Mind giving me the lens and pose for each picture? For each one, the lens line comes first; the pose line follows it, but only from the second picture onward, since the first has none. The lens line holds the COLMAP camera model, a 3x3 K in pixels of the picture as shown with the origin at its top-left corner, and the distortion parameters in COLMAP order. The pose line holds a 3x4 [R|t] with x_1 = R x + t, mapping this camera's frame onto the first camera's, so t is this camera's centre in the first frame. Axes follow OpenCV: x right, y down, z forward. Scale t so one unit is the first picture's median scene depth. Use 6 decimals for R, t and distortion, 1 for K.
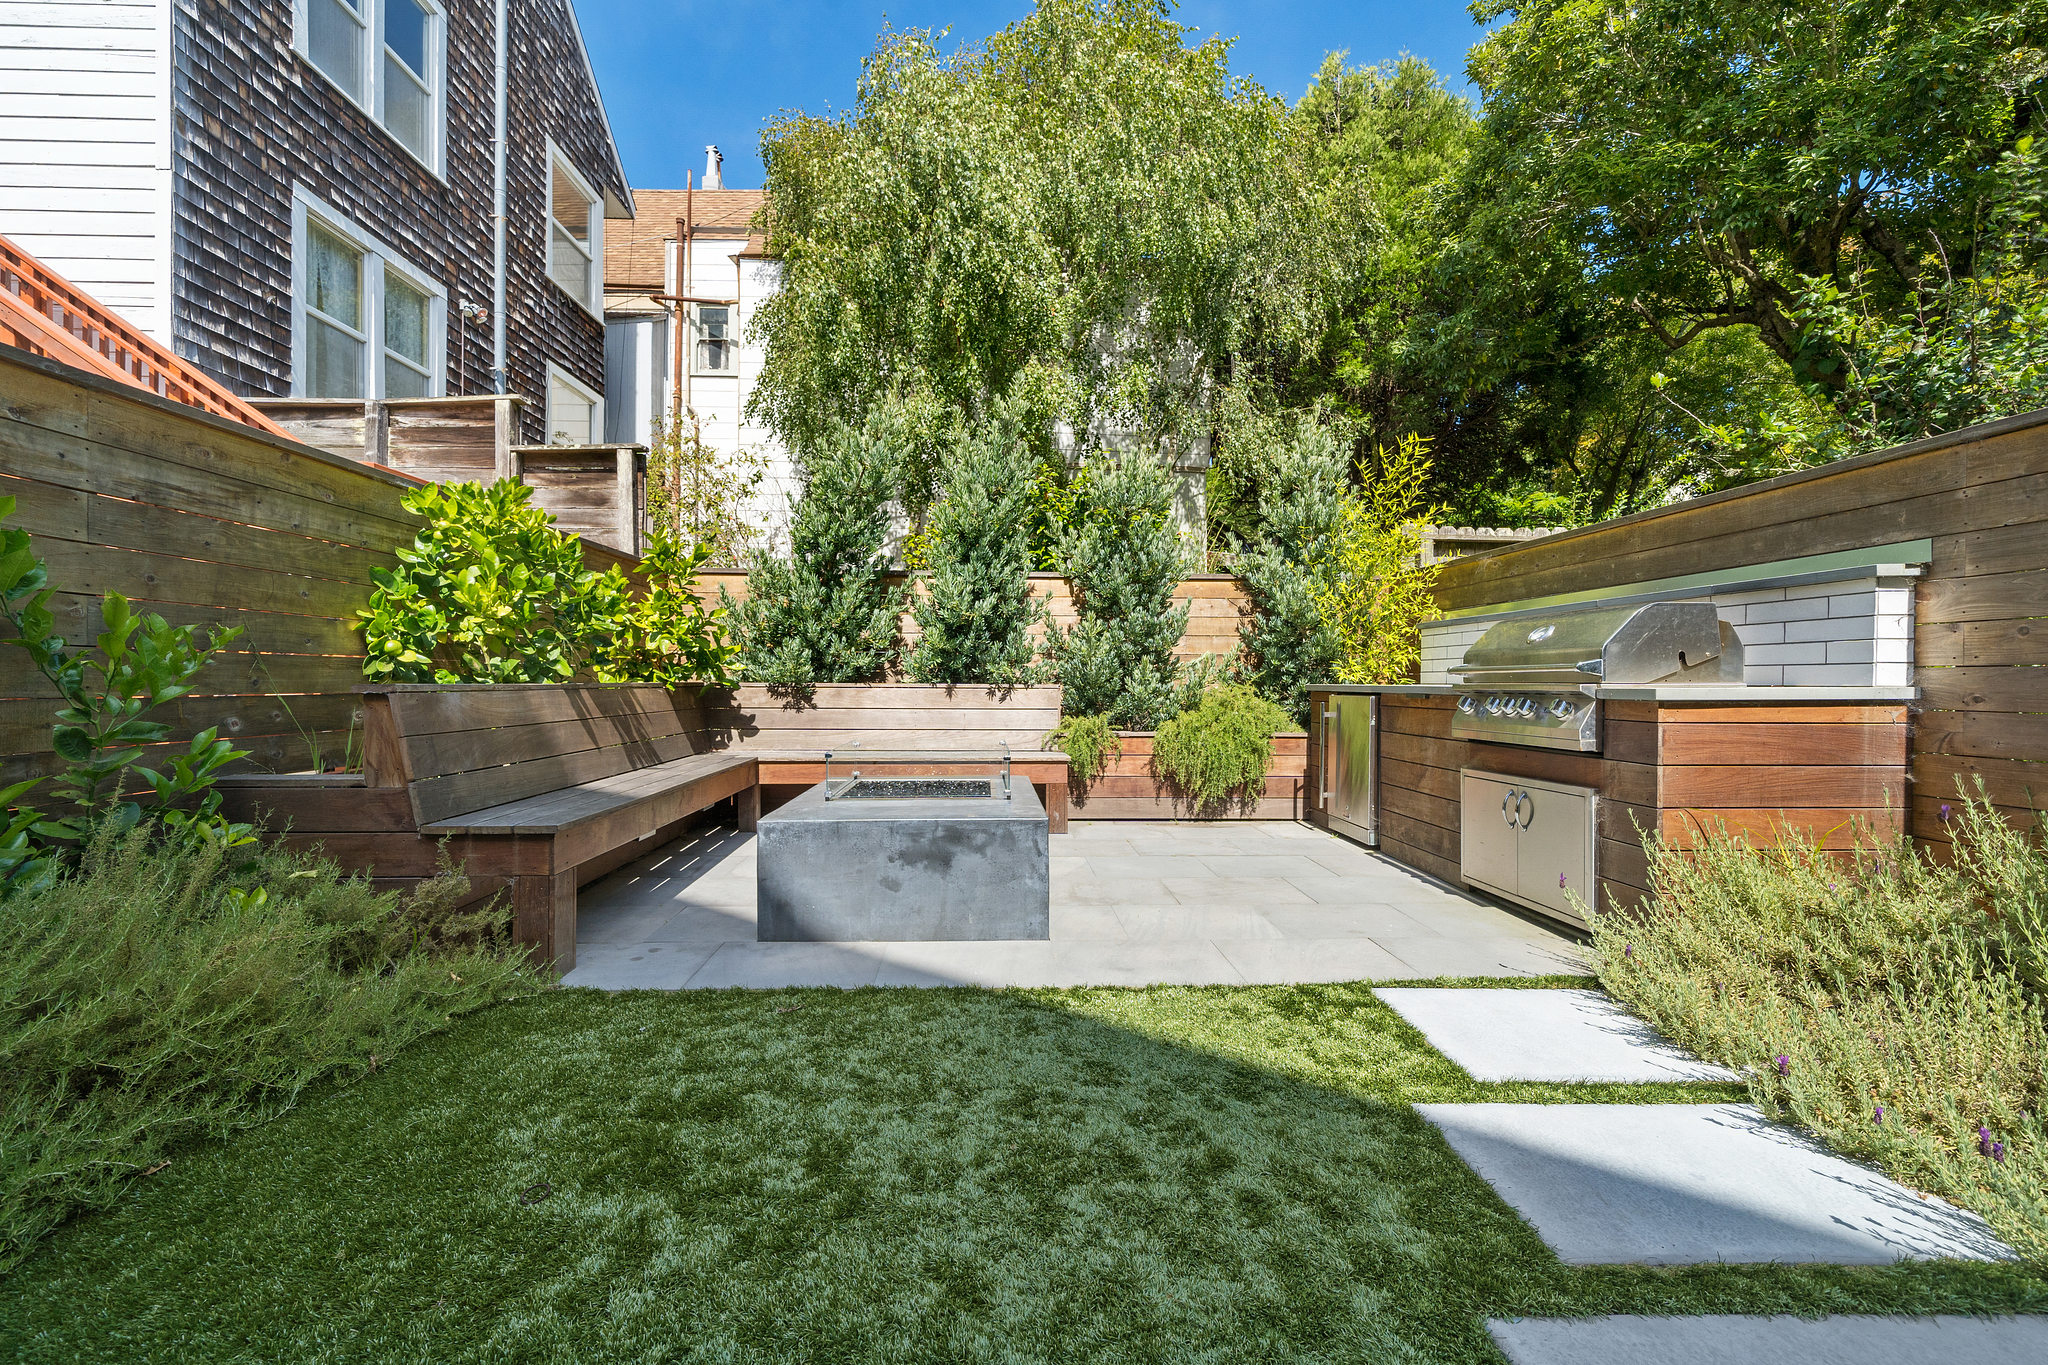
lens RADIAL K [[779.5, 0, 1036.2], [0, 779.5, 689.9], [0, 0, 1]] dist [0.004187, 0.000158]
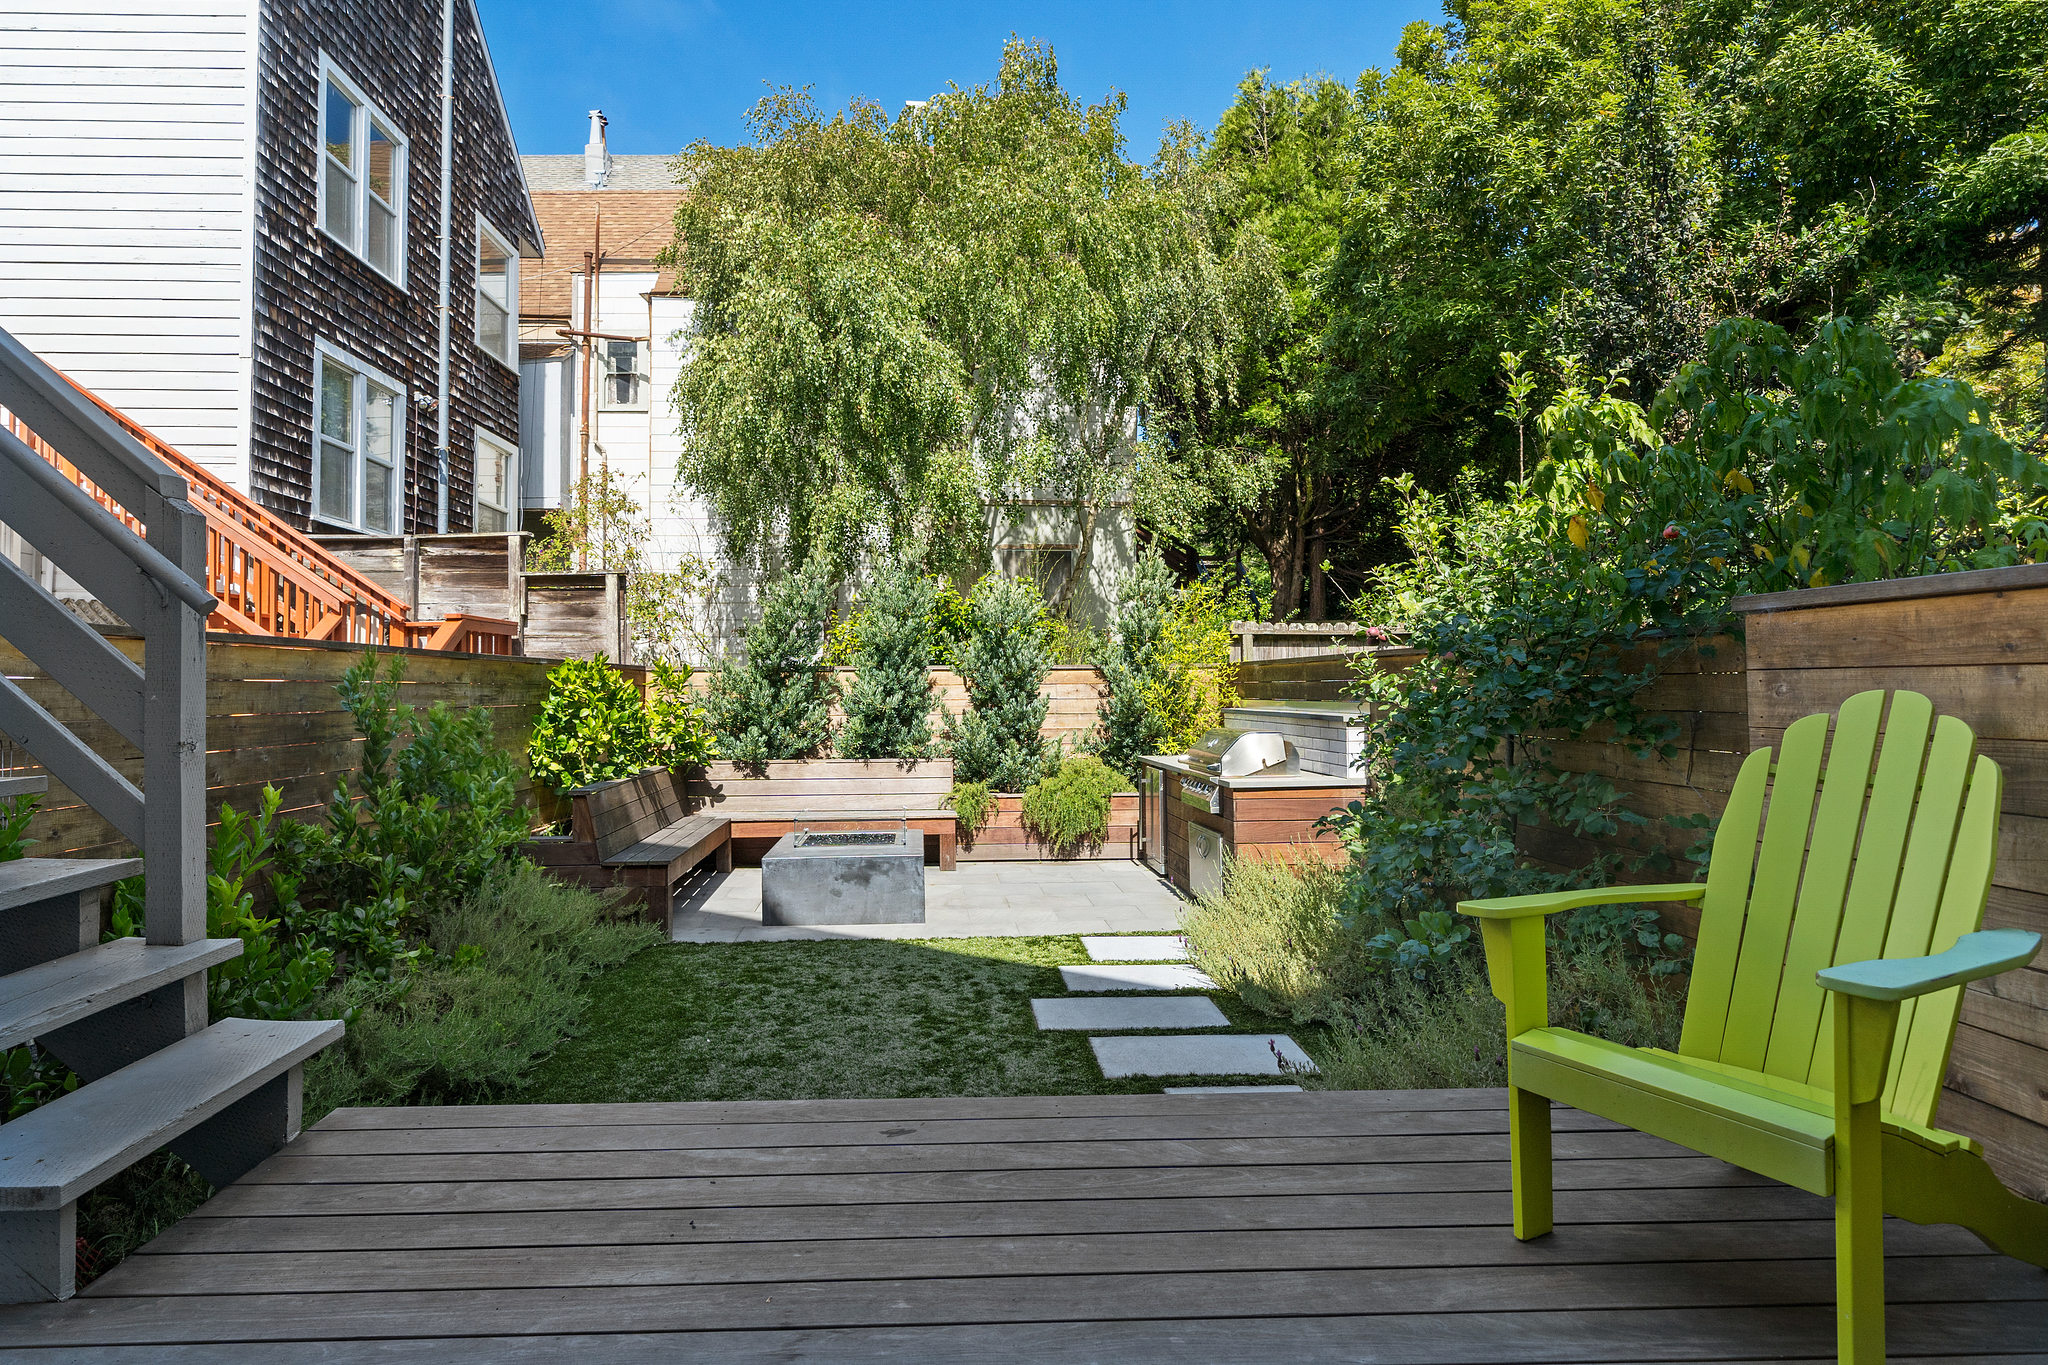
lens RADIAL K [[1079.8, 0, 1012.5], [0, 1079.8, 670.4], [0, 0, 1]] dist [0.006282, 0.000451]
pose [[0.999759, -0.010307, 0.019373, 0.095810], [0.010813, 0.999598, -0.026201, -0.104652], [-0.019095, 0.026404, 0.999469, -0.816956]]
